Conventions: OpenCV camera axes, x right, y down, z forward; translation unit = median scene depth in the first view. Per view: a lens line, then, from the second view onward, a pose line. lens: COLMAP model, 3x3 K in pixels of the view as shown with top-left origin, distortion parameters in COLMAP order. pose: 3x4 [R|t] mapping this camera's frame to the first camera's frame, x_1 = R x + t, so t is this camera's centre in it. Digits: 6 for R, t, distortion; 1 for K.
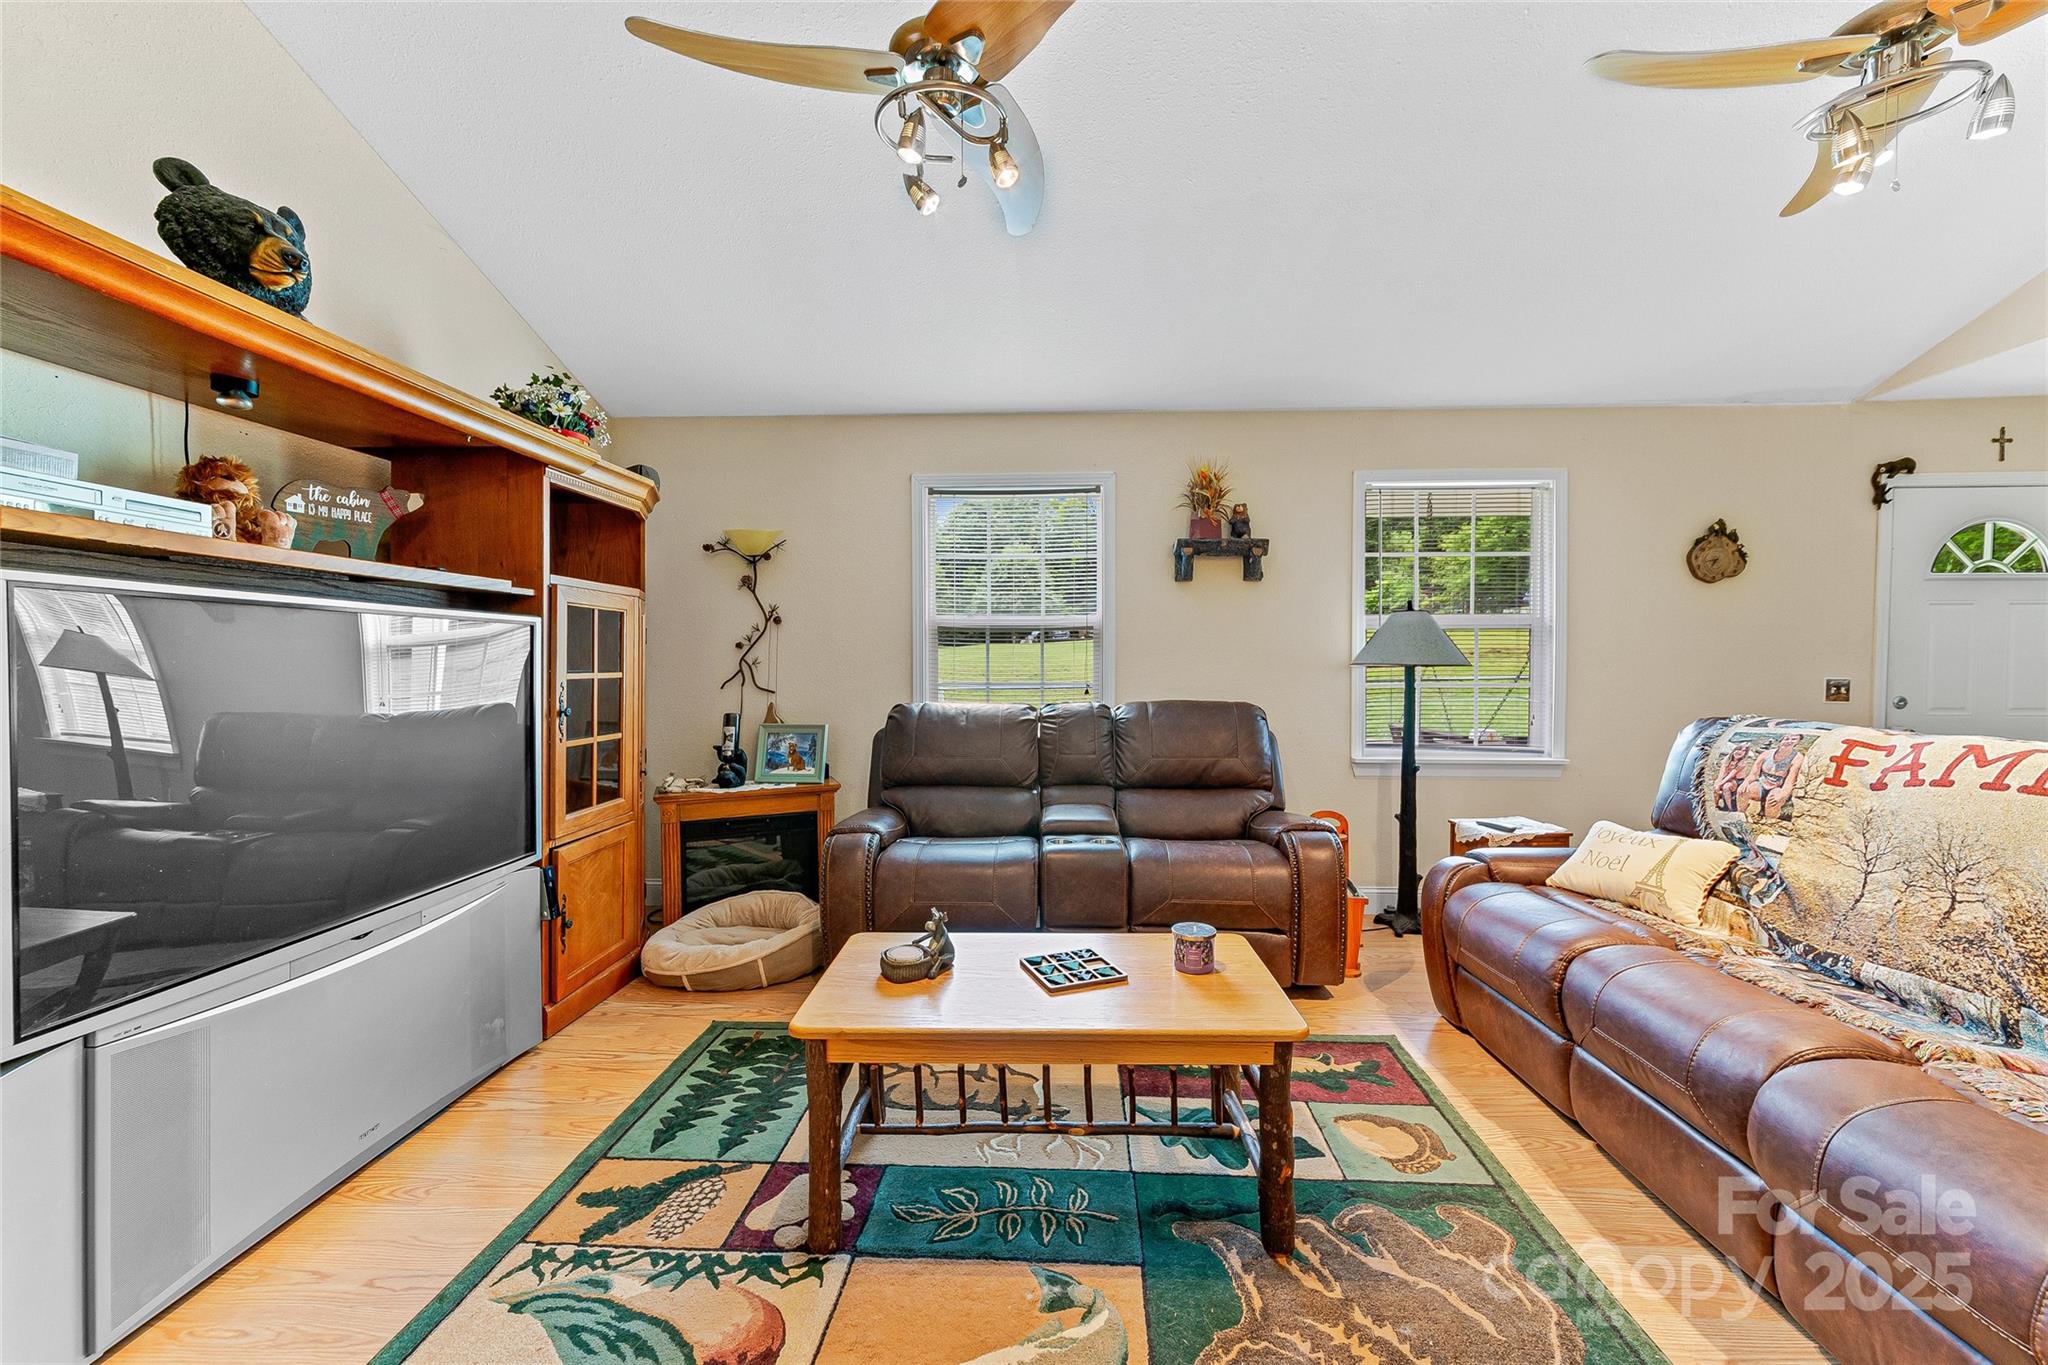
lens RADIAL K [[828.8, 0, 1031.0], [0, 828.8, 675.4], [0, 0, 1]] dist [0.003565, 0.000330]
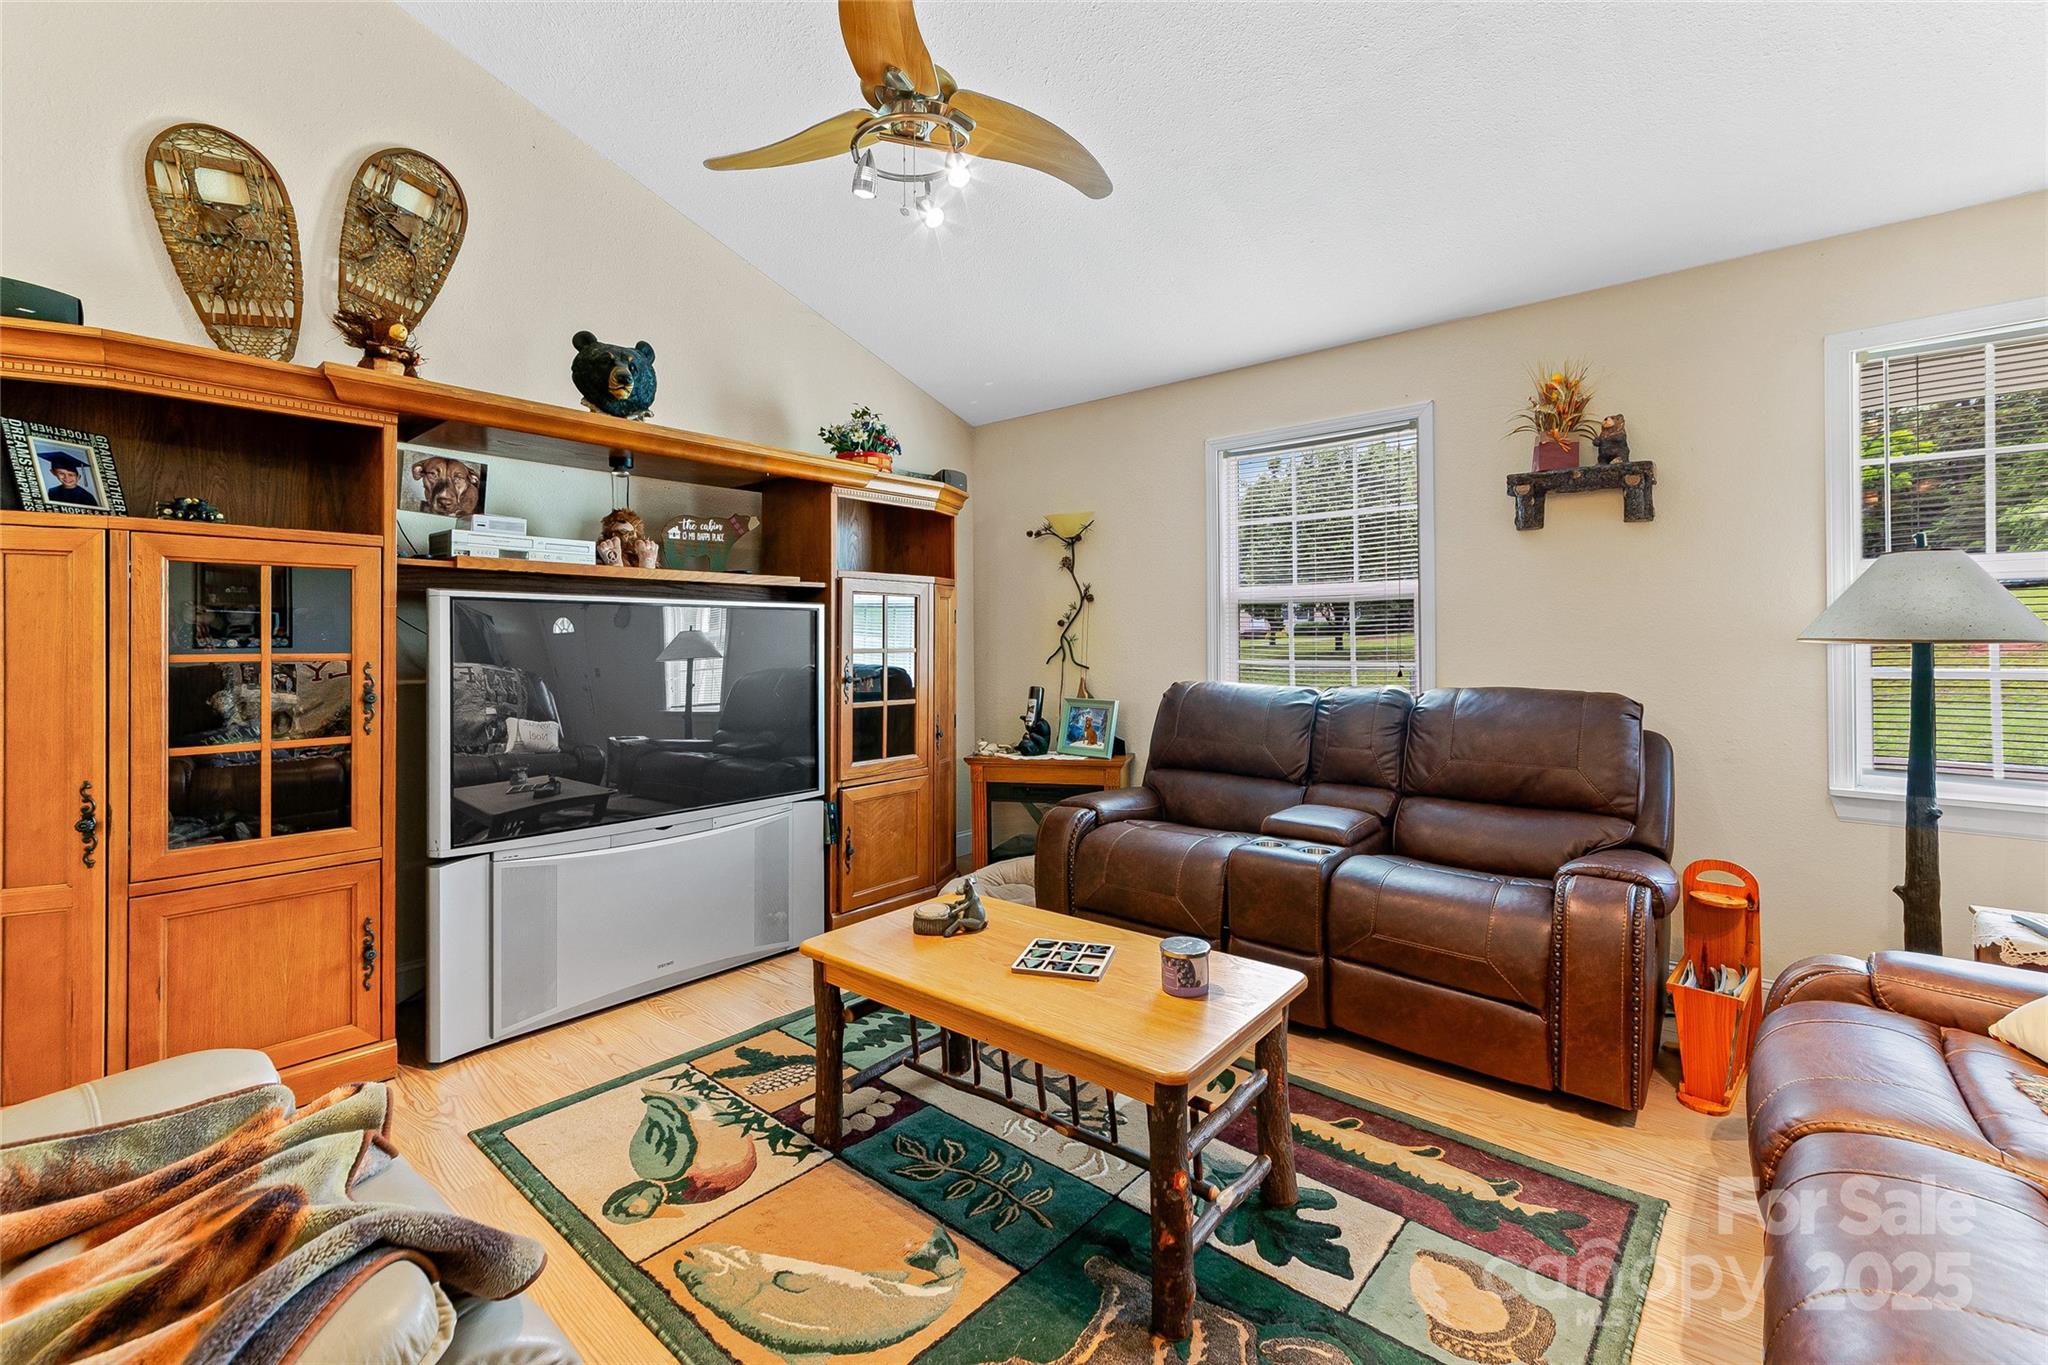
lens RADIAL K [[892.9, 0, 1023.9], [0, 892.9, 638.5], [0, 0, 1]] dist [0.009115, 0.000105]
pose [[0.783900, -0.002737, -0.620881, 0.541059], [-0.007040, 0.999887, -0.013296, -0.001829], [0.620847, 0.014794, 0.783792, 0.128202]]
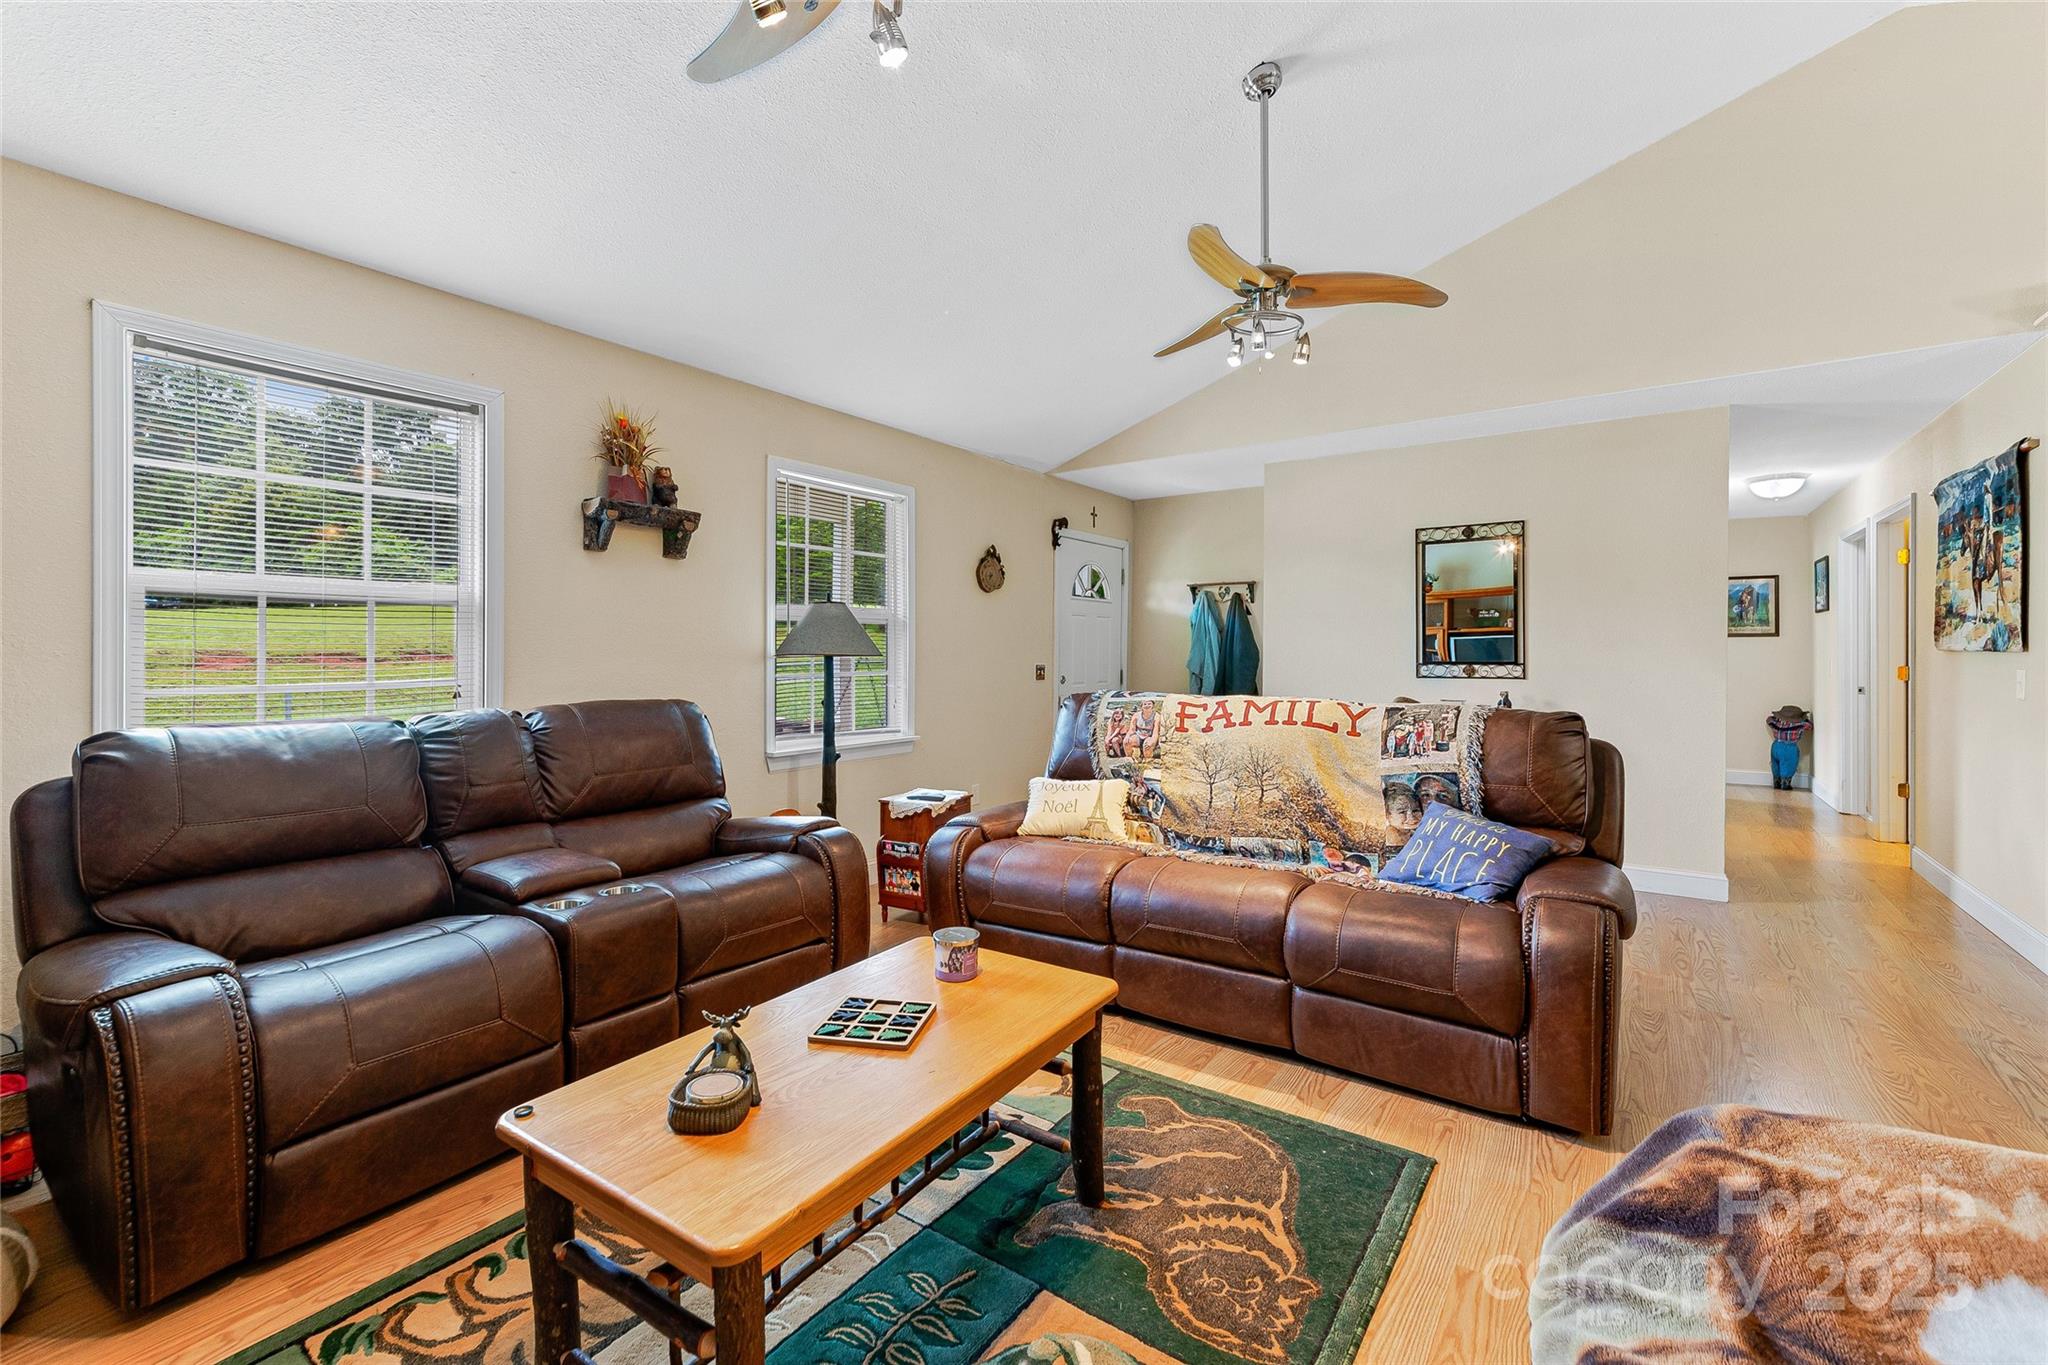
lens RADIAL K [[877.6, 0, 1038.0], [0, 877.6, 646.8], [0, 0, 1]] dist [-0.000812, -0.000385]
pose [[0.525753, 0.006302, 0.850614, -0.506401], [0.013956, 0.999774, -0.016033, -0.003168], [-0.850523, 0.020301, 0.525546, 0.324579]]
